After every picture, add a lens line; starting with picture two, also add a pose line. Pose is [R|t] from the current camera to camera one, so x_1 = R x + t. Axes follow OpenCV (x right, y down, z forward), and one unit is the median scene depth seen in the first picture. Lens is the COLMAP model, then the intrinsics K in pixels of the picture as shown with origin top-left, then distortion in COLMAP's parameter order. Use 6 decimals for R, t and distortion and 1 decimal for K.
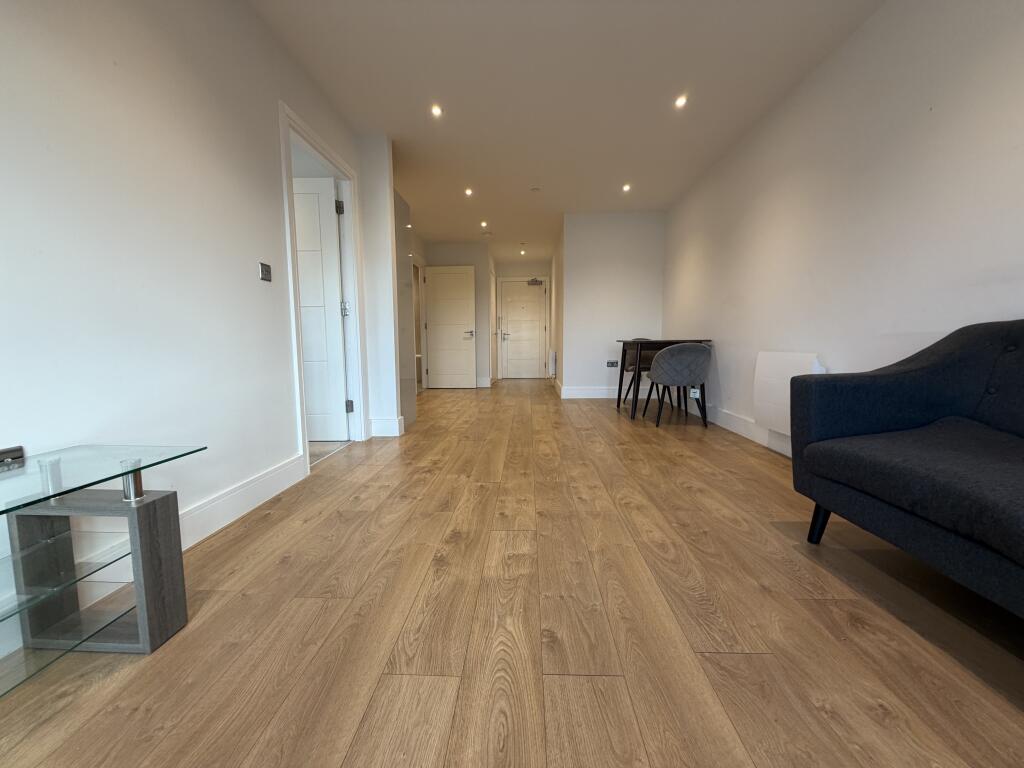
lens RADIAL K [[408.1, 0, 509.2], [0, 408.1, 384.2], [0, 0, 1]] dist [-0.002401, -0.000002]
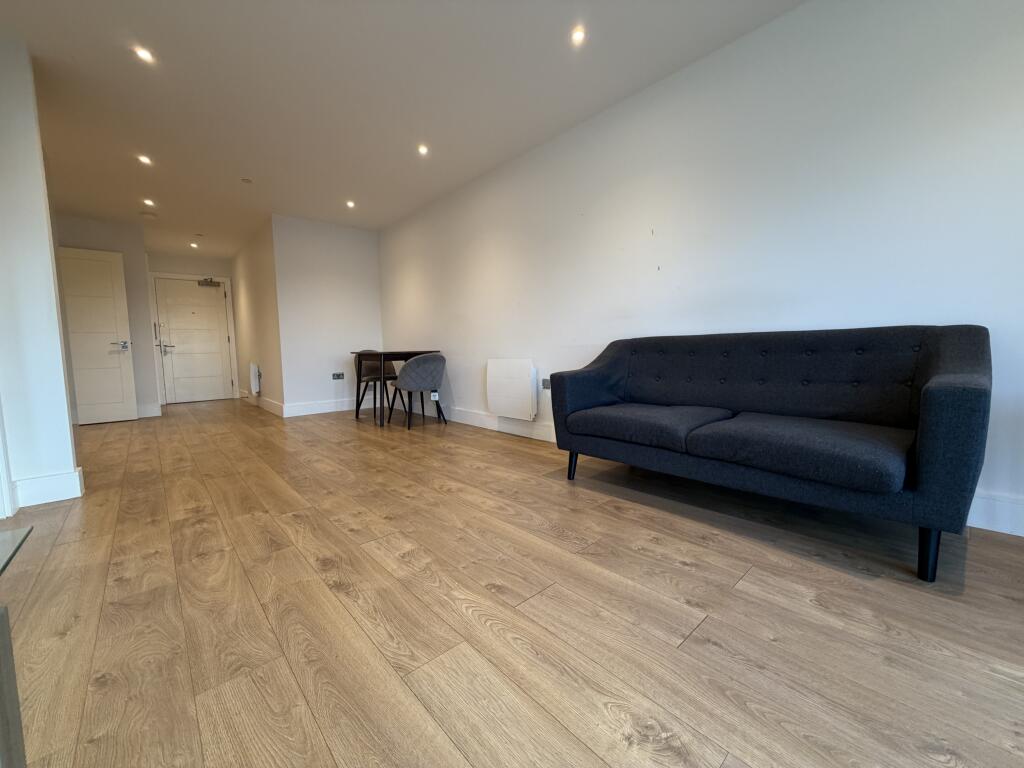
lens RADIAL K [[408.1, 0, 509.2], [0, 408.1, 384.2], [0, 0, 1]] dist [-0.002401, -0.000002]
pose [[0.714745, -0.065424, 0.696318, -0.368165], [0.085261, 0.996340, 0.006096, -0.002592], [-0.694168, 0.055011, 0.717708, 0.018520]]
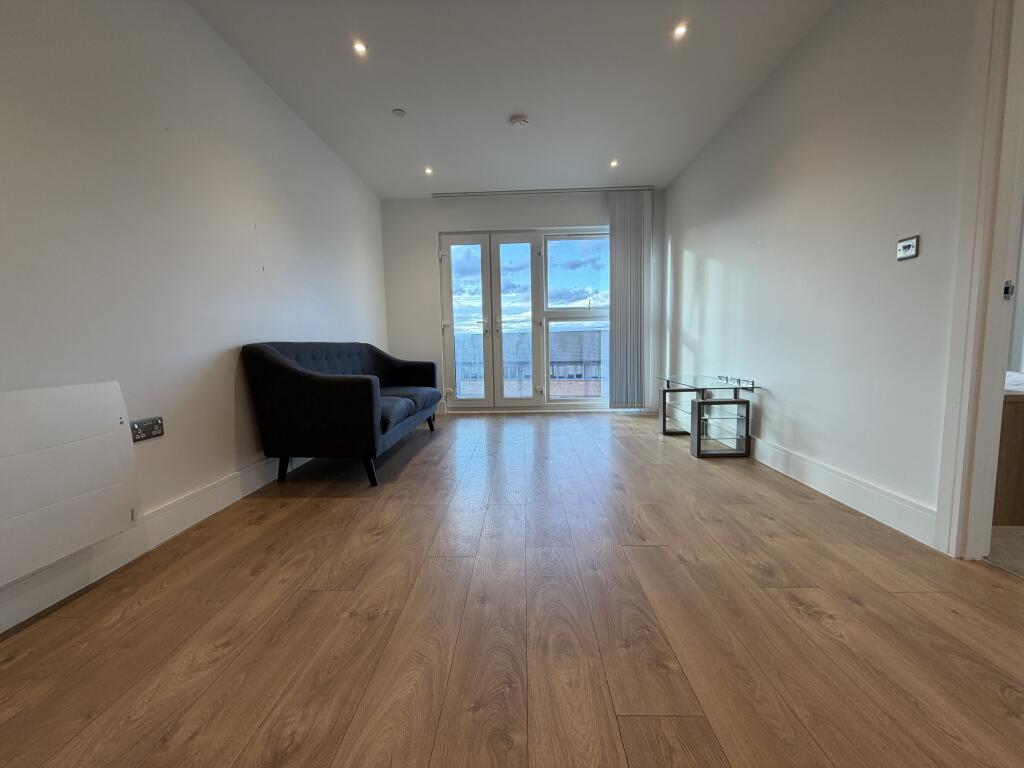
lens RADIAL K [[408.1, 0, 509.2], [0, 408.1, 384.2], [0, 0, 1]] dist [-0.002401, -0.000002]
pose [[-0.999409, 0.032533, -0.011074, 0.191591], [0.029724, 0.980029, 0.196621, -0.197440], [0.017249, 0.196175, -0.980417, 1.830920]]
